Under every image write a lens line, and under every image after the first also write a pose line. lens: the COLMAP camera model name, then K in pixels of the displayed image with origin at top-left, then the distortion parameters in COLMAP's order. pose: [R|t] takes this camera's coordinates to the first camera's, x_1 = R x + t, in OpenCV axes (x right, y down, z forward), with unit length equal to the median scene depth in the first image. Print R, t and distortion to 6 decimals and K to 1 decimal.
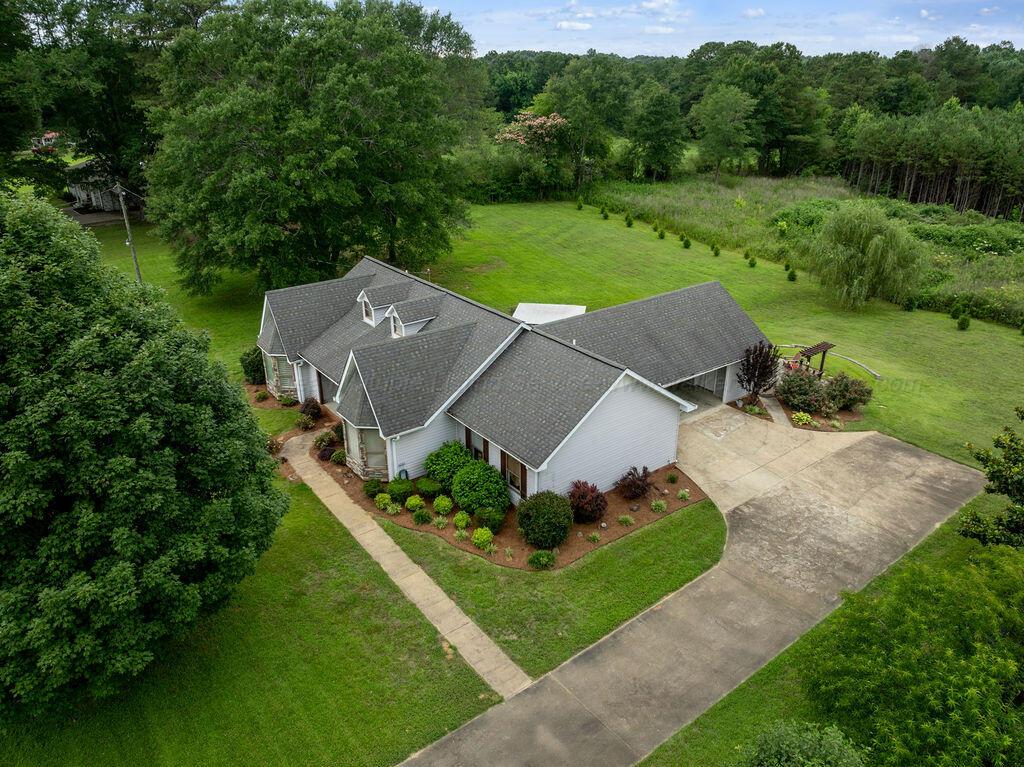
lens RADIAL K [[736.4, 0, 520.6], [0, 736.4, 382.5], [0, 0, 1]] dist [-0.030547, 0.005434]
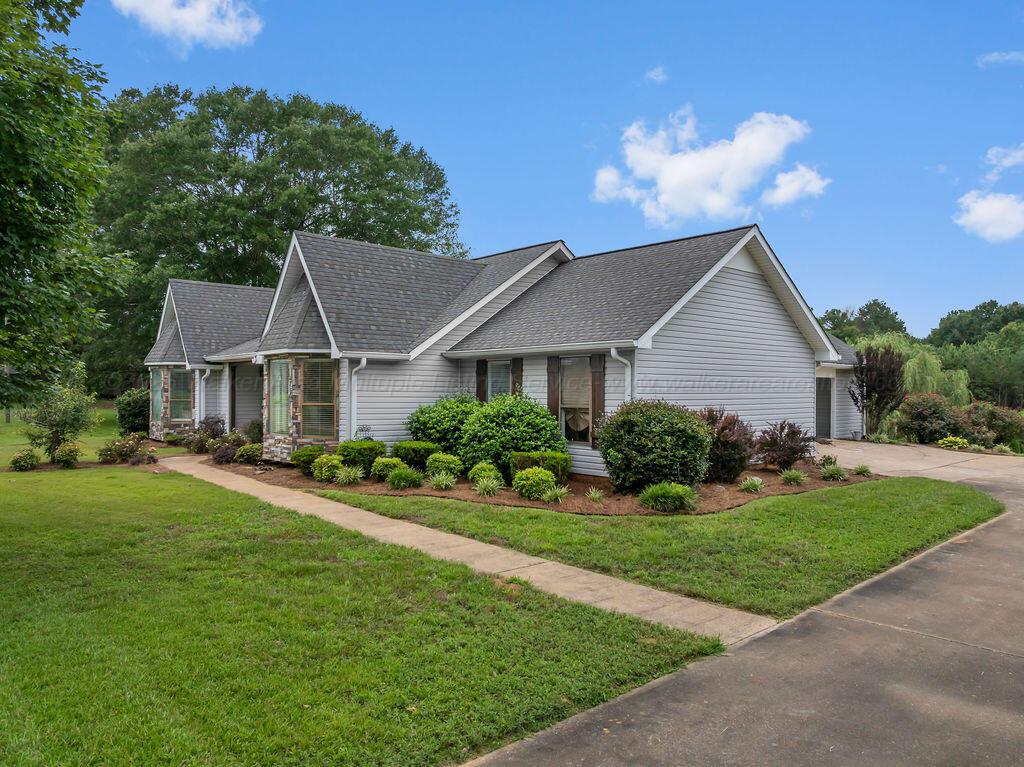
lens RADIAL K [[736.4, 0, 520.6], [0, 736.4, 382.5], [0, 0, 1]] dist [-0.030547, 0.005434]
pose [[0.996344, 0.009157, 0.084935, -0.095513], [0.026043, 0.914354, -0.404076, 0.323483], [-0.081361, 0.404811, 0.910774, 0.488700]]
